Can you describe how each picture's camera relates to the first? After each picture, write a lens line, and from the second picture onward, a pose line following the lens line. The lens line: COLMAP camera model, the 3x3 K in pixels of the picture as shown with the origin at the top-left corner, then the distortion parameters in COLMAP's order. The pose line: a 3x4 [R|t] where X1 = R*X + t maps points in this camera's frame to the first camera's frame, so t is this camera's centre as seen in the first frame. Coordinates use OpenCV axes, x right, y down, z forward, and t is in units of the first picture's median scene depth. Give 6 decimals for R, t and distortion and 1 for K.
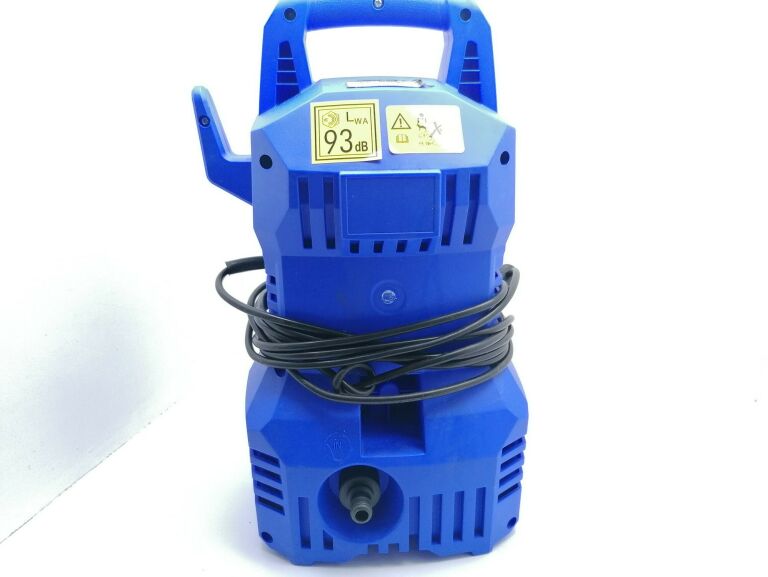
lens RADIAL K [[596.1, 0, 385.2], [0, 596.1, 288.6], [0, 0, 1]] dist [0.006328, 0.000481]
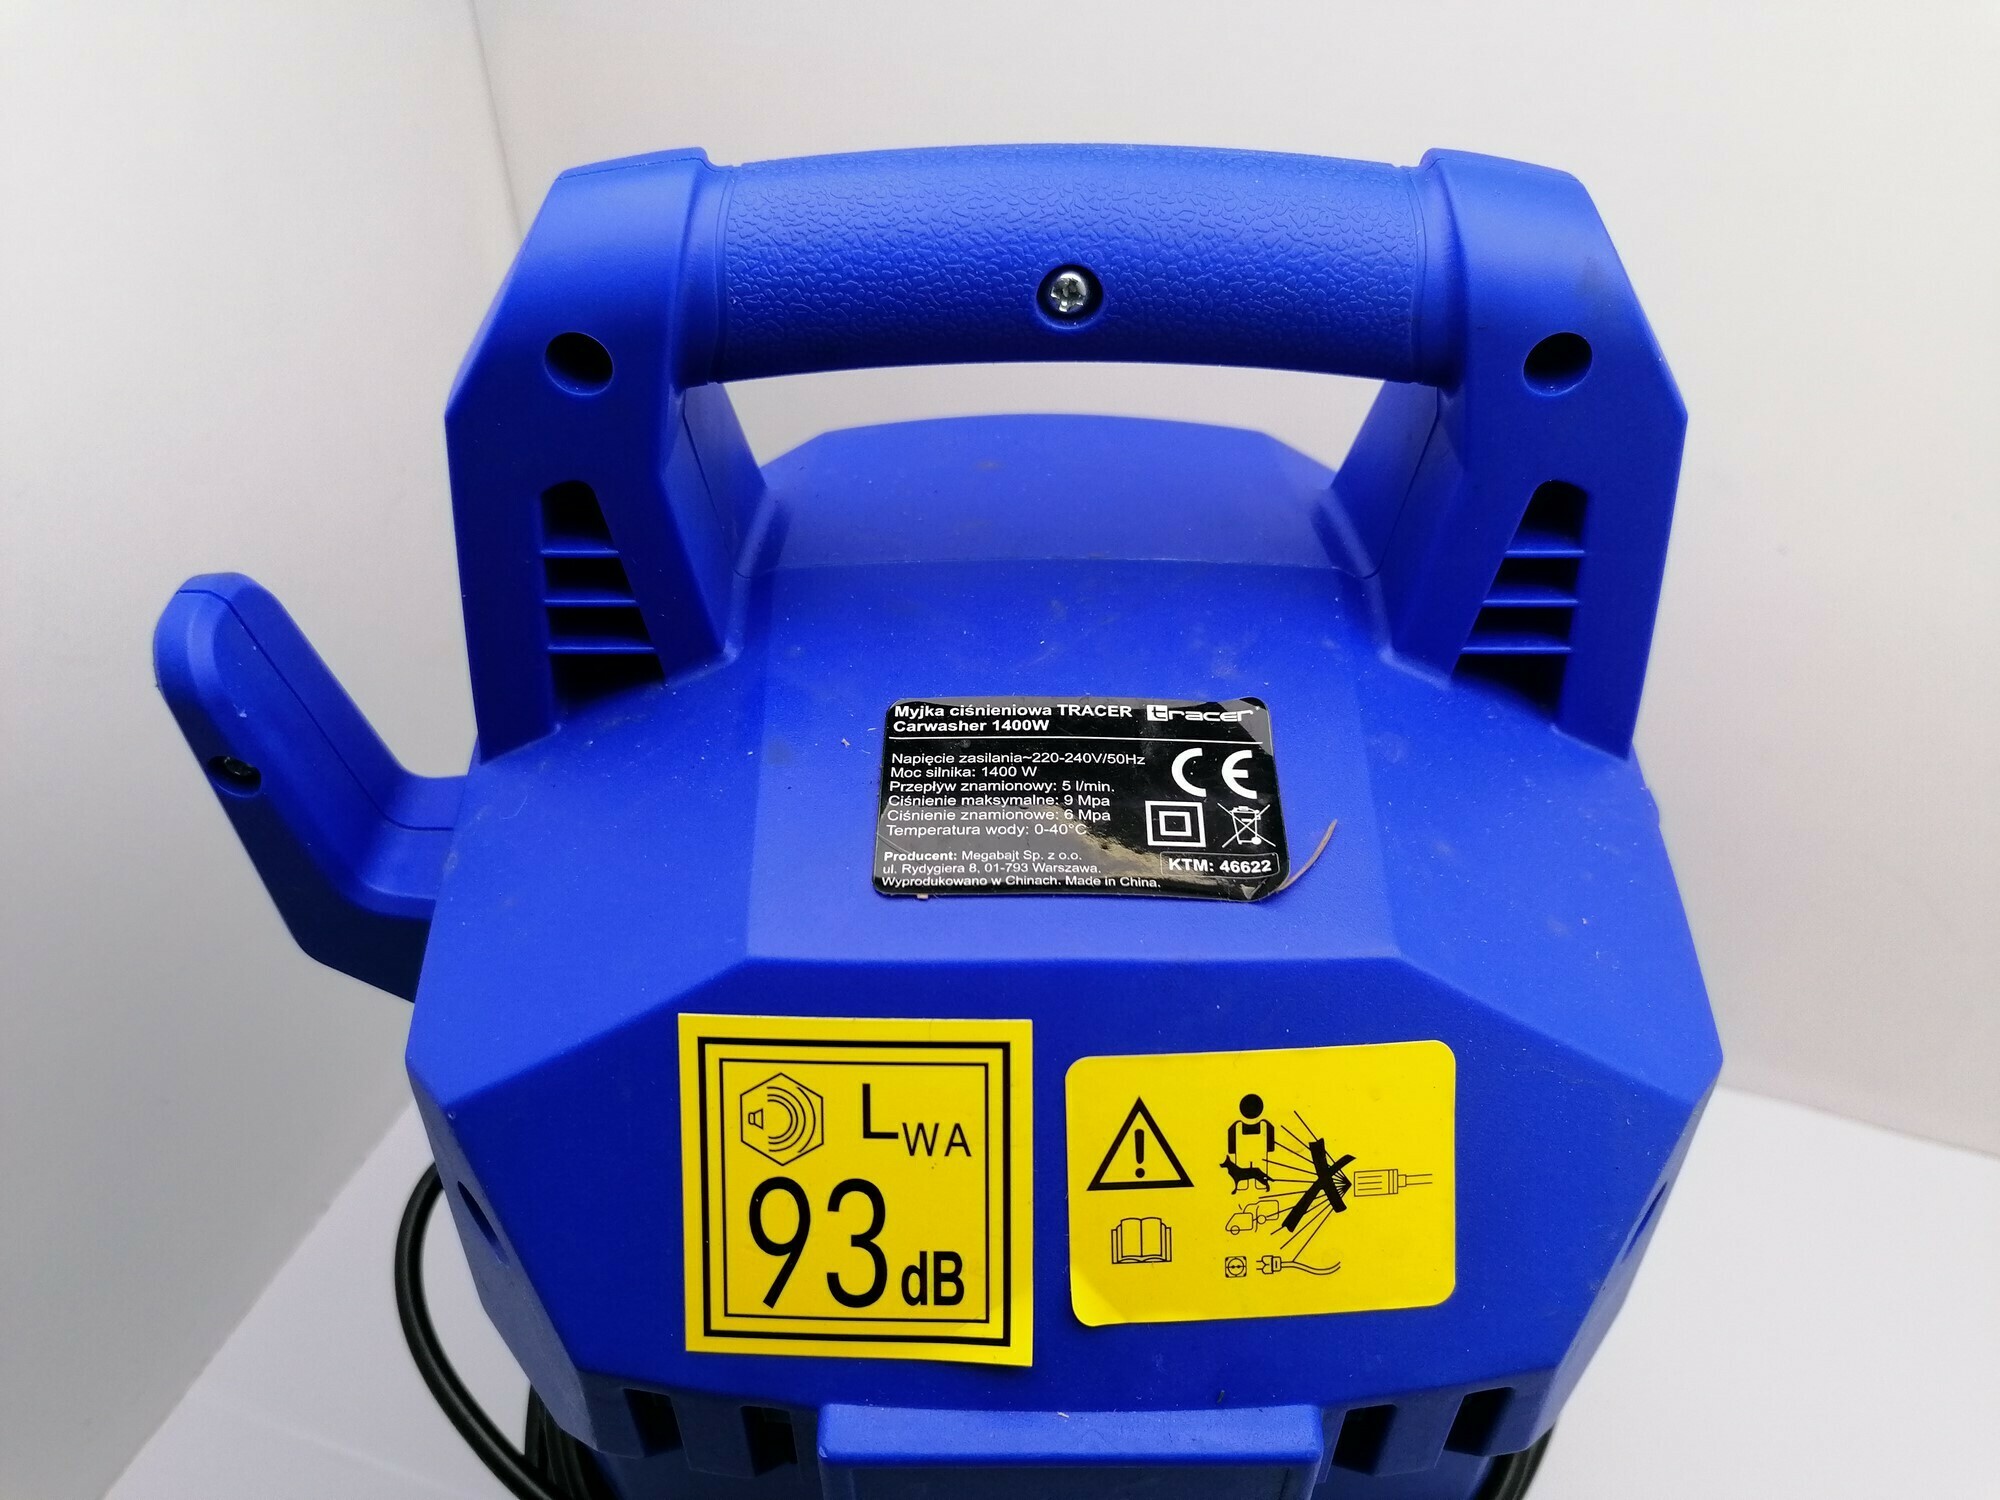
lens RADIAL K [[1552.4, 0, 994.8], [0, 1552.4, 750.8], [0, 0, 1]] dist [0.006328, 0.000481]
pose [[0.997077, 0.057667, -0.050119, -0.003321], [-0.033827, 0.921379, 0.387192, -0.595520], [0.068507, -0.384365, 0.920636, 0.585810]]
